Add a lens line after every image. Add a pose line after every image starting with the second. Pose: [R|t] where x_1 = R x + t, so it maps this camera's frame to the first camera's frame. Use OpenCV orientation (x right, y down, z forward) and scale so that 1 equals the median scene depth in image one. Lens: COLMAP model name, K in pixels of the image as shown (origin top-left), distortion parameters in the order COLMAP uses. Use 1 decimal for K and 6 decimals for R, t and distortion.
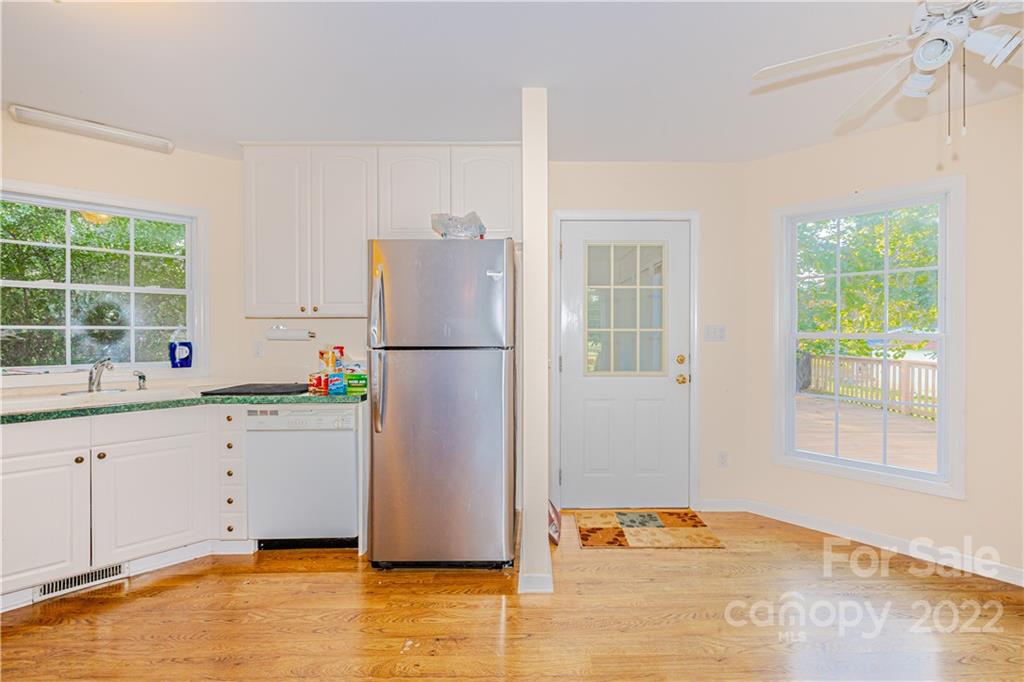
lens RADIAL K [[429.7, 0, 535.7], [0, 429.7, 331.3], [0, 0, 1]] dist [-0.001766, -0.000431]
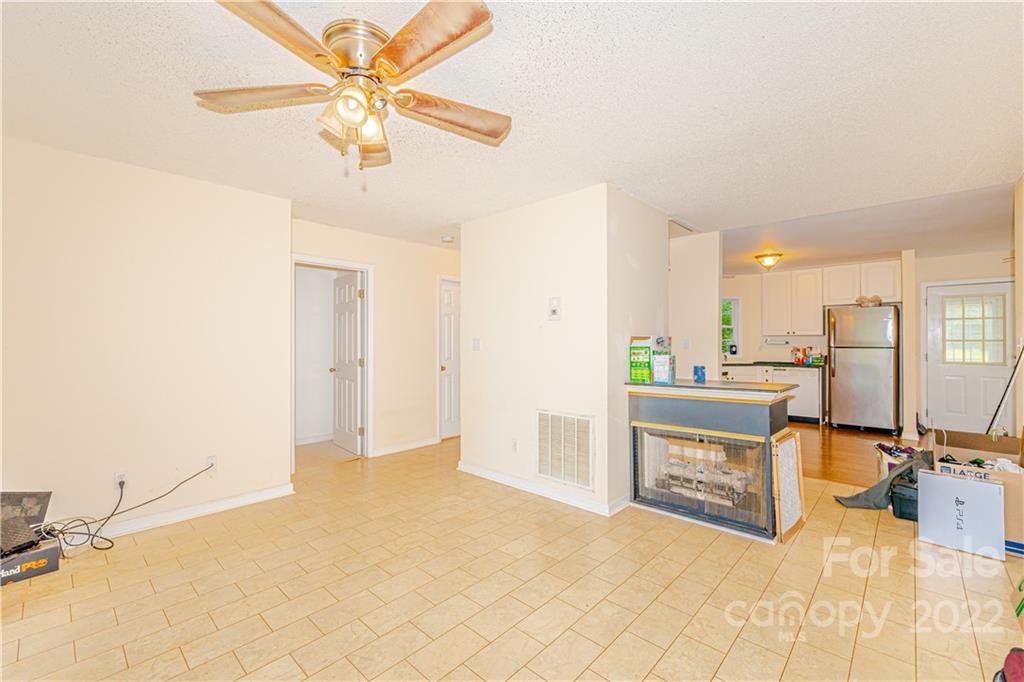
lens RADIAL K [[429.7, 0, 513.4], [0, 429.7, 342.1], [0, 0, 1]] dist [-0.001766, -0.000431]
pose [[0.726907, 0.000964, -0.686735, 0.073309], [-0.002006, 0.999998, -0.000720, 0.028890], [0.686733, 0.001901, 0.726907, -5.023465]]
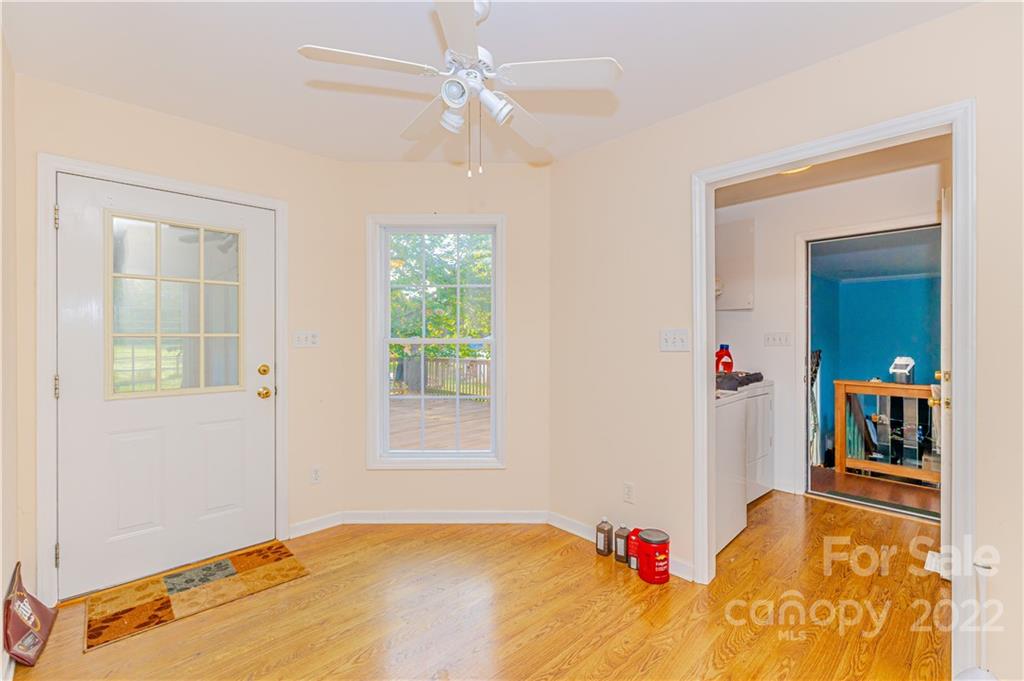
lens RADIAL K [[429.7, 0, 521.4], [0, 429.7, 337.9], [0, 0, 1]] dist [-0.001766, -0.000431]
pose [[0.734701, -0.001663, 0.678389, 0.135013], [-0.000452, 0.999996, 0.002941, -0.001074], [-0.678391, -0.002467, 0.734697, 0.019805]]
